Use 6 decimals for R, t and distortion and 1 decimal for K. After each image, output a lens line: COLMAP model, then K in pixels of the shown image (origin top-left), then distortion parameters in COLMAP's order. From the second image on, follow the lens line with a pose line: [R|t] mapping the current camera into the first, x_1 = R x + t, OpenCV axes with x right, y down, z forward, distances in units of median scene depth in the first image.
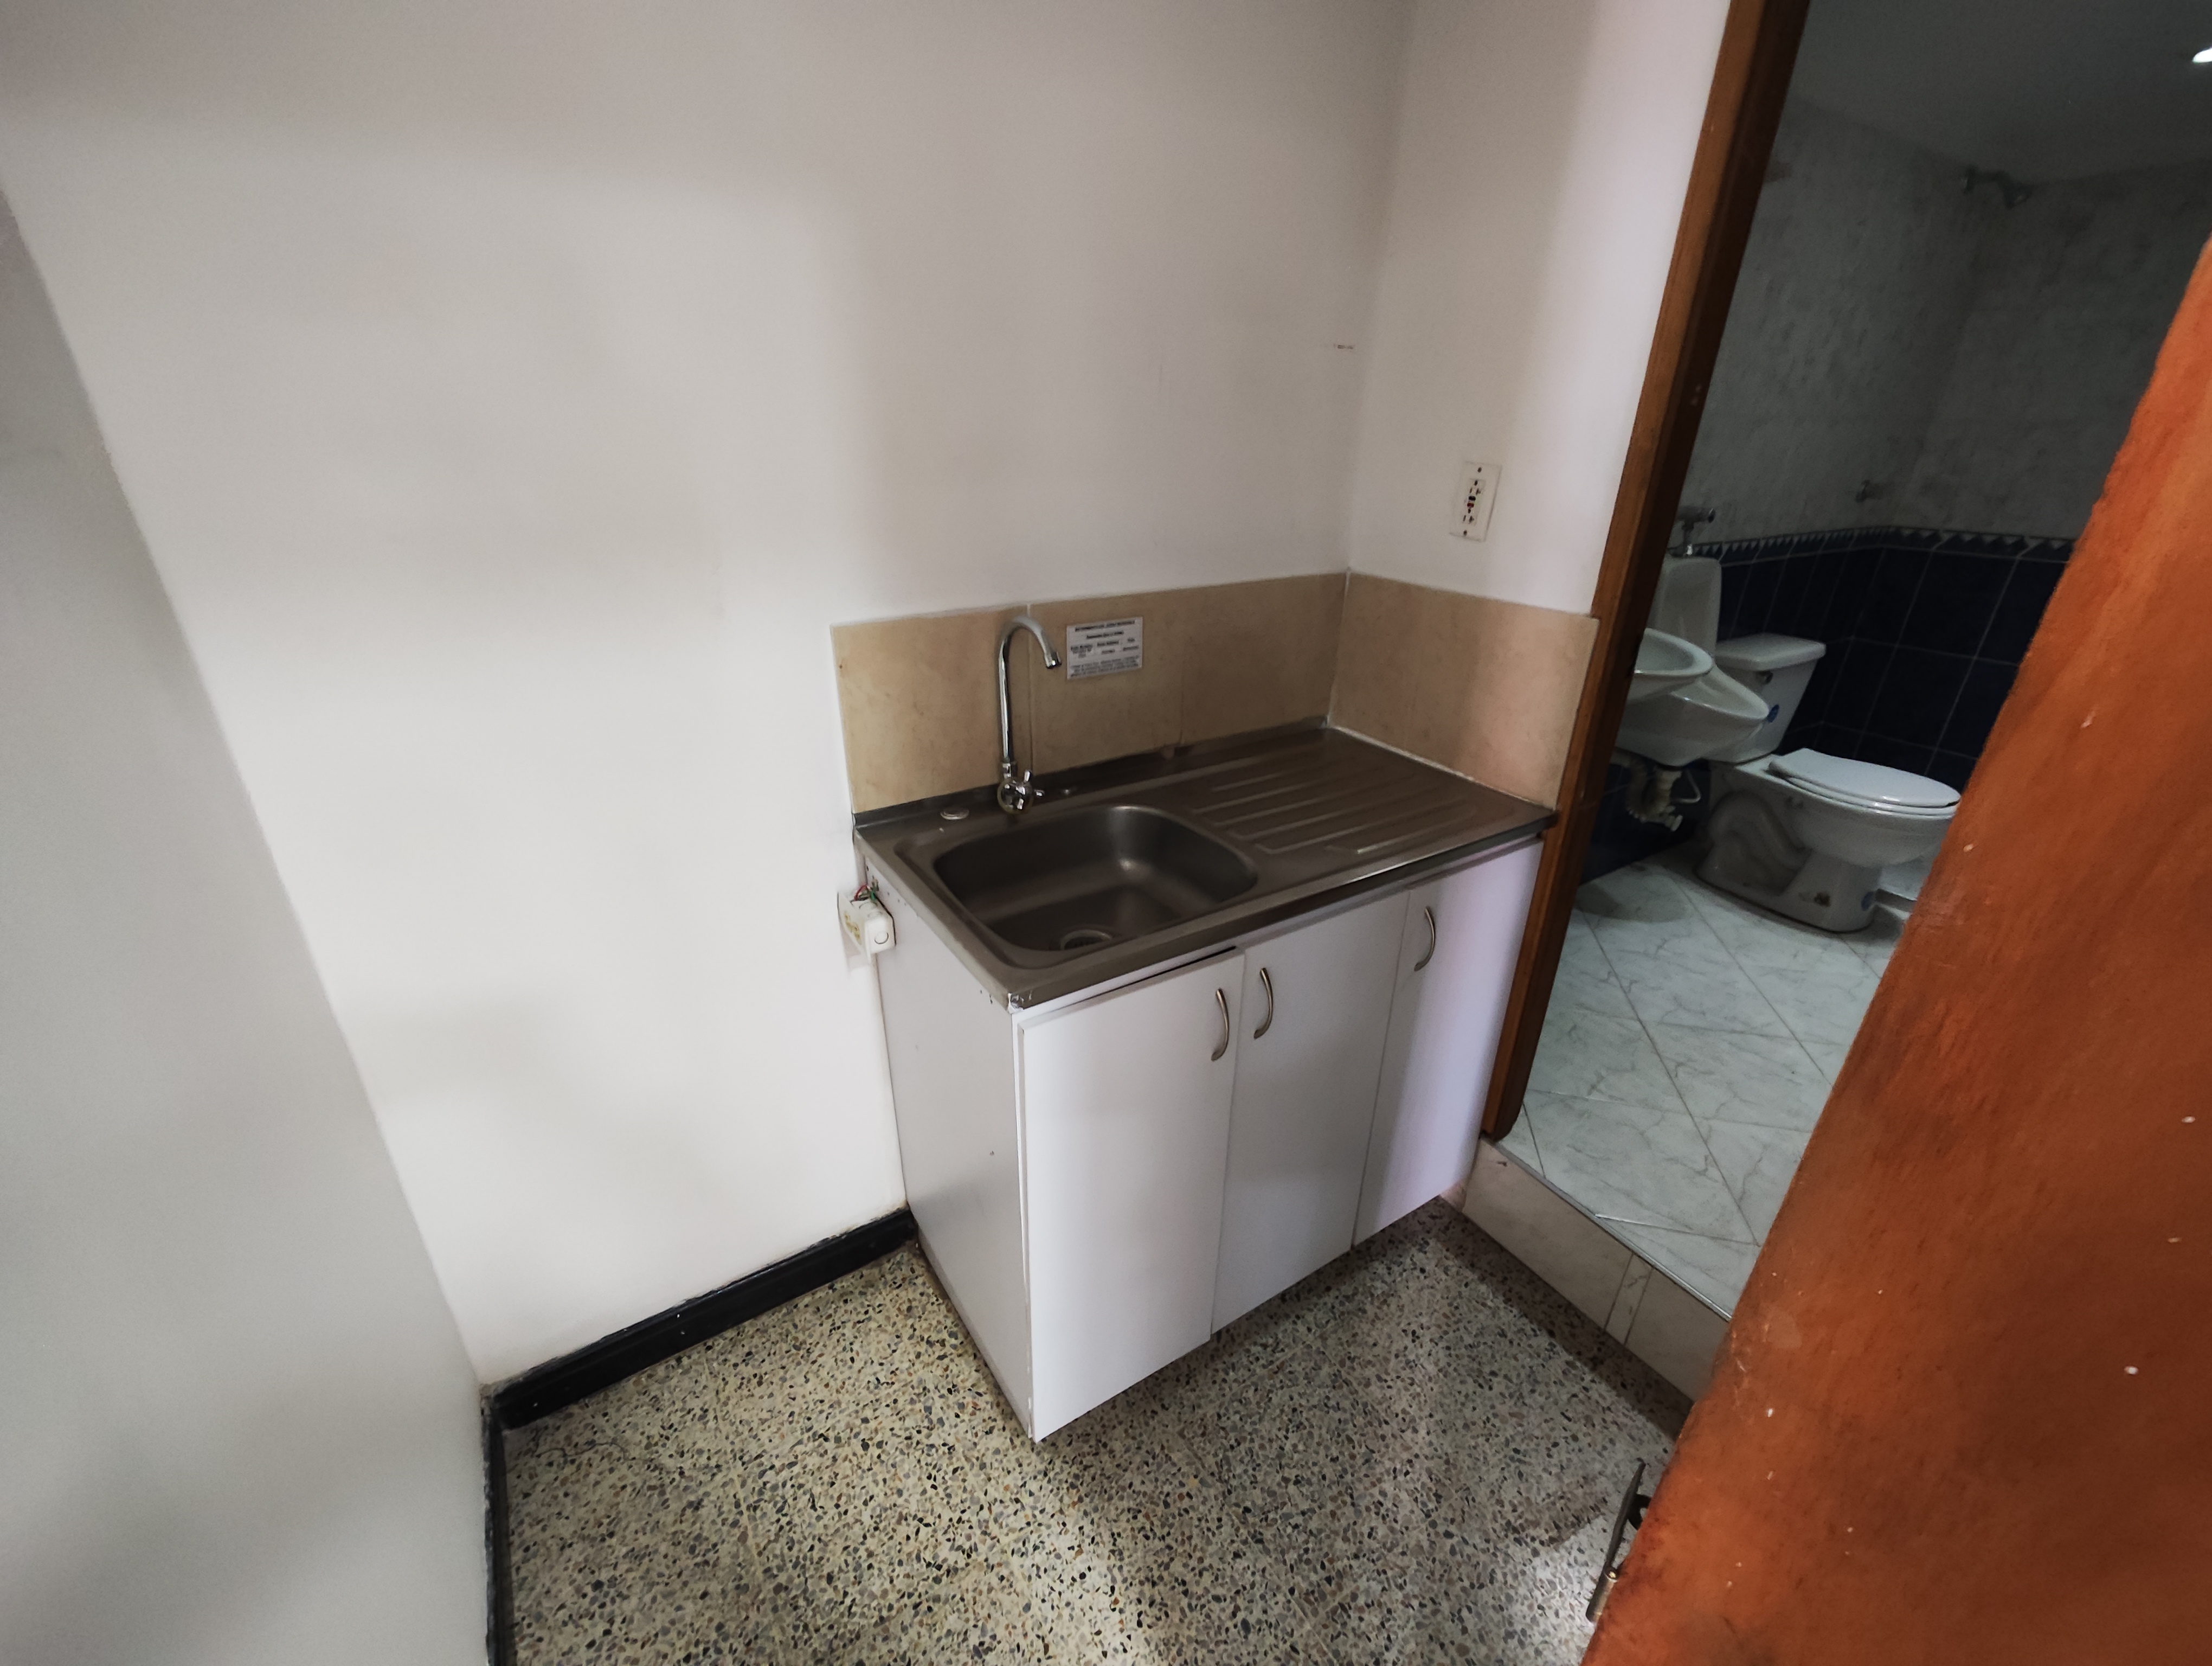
lens RADIAL K [[911.8, 0, 1101.2], [0, 911.8, 841.0], [0, 0, 1]] dist [-0.001047, 0.000287]
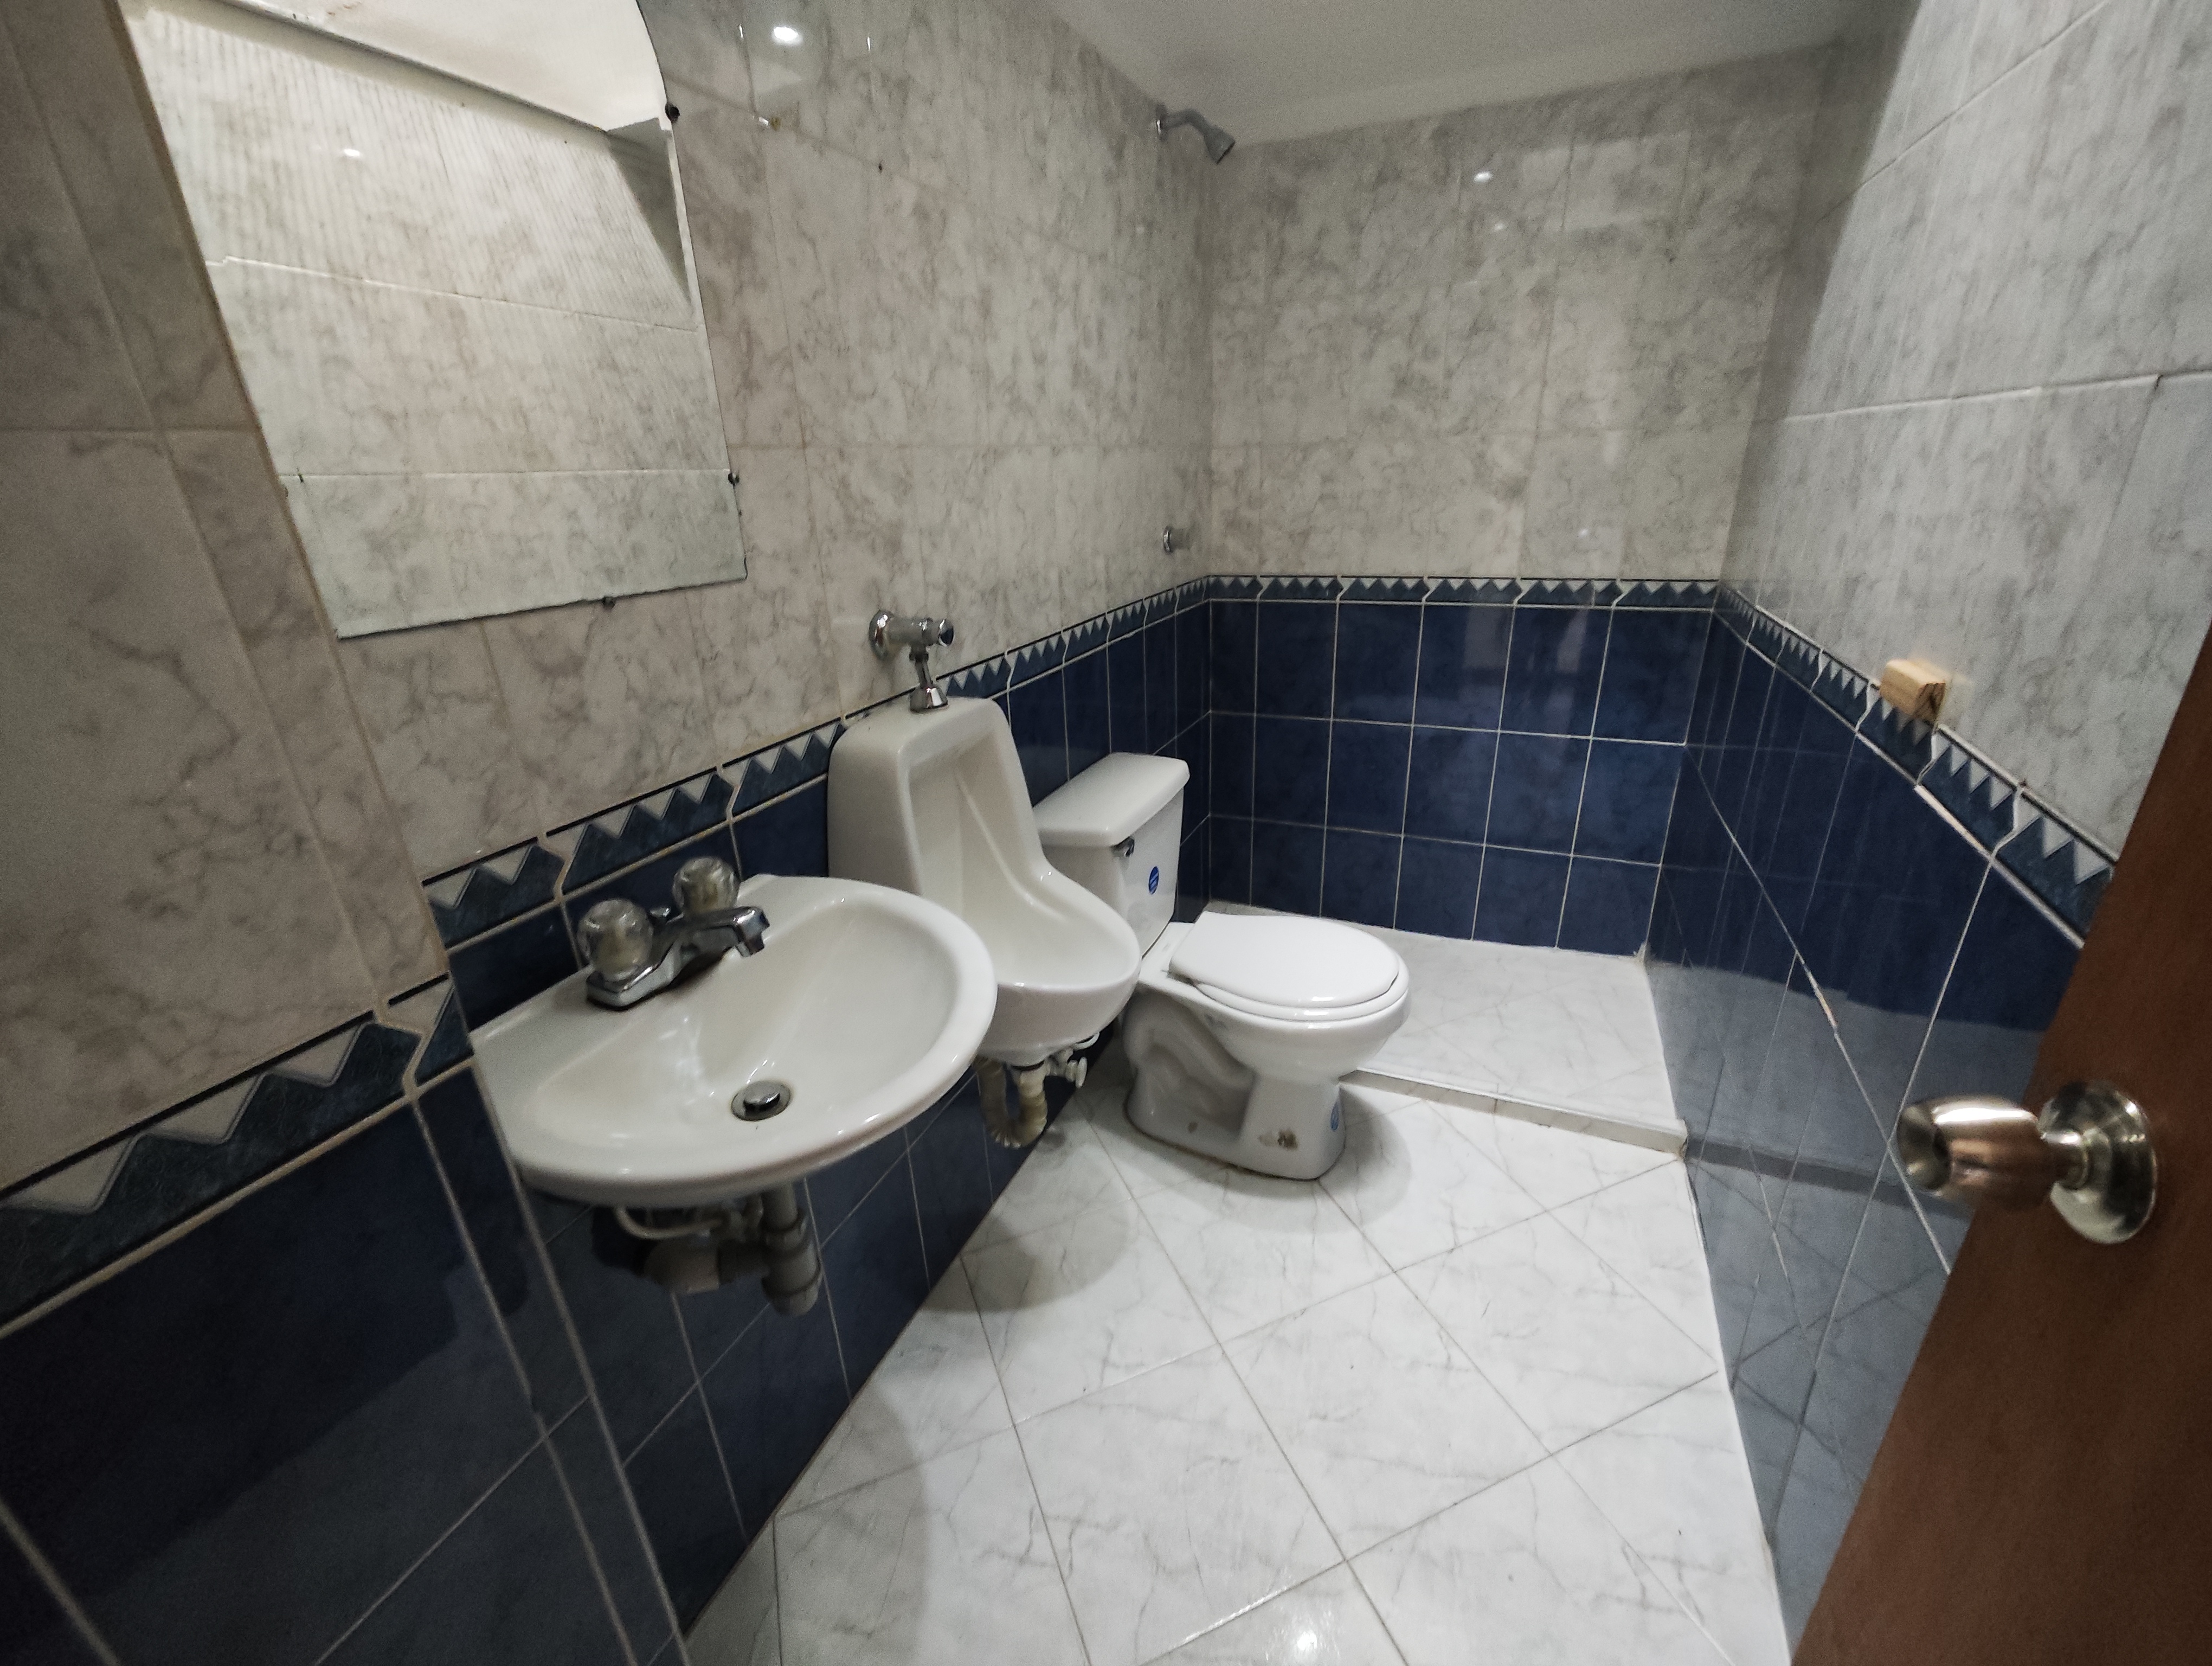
lens RADIAL K [[911.8, 0, 1101.2], [0, 911.8, 841.0], [0, 0, 1]] dist [-0.001047, 0.000287]
pose [[0.831114, -0.254969, 0.494206, 0.392146], [0.280655, 0.959532, 0.023055, -0.197816], [-0.480085, 0.119541, 0.869039, 0.444586]]
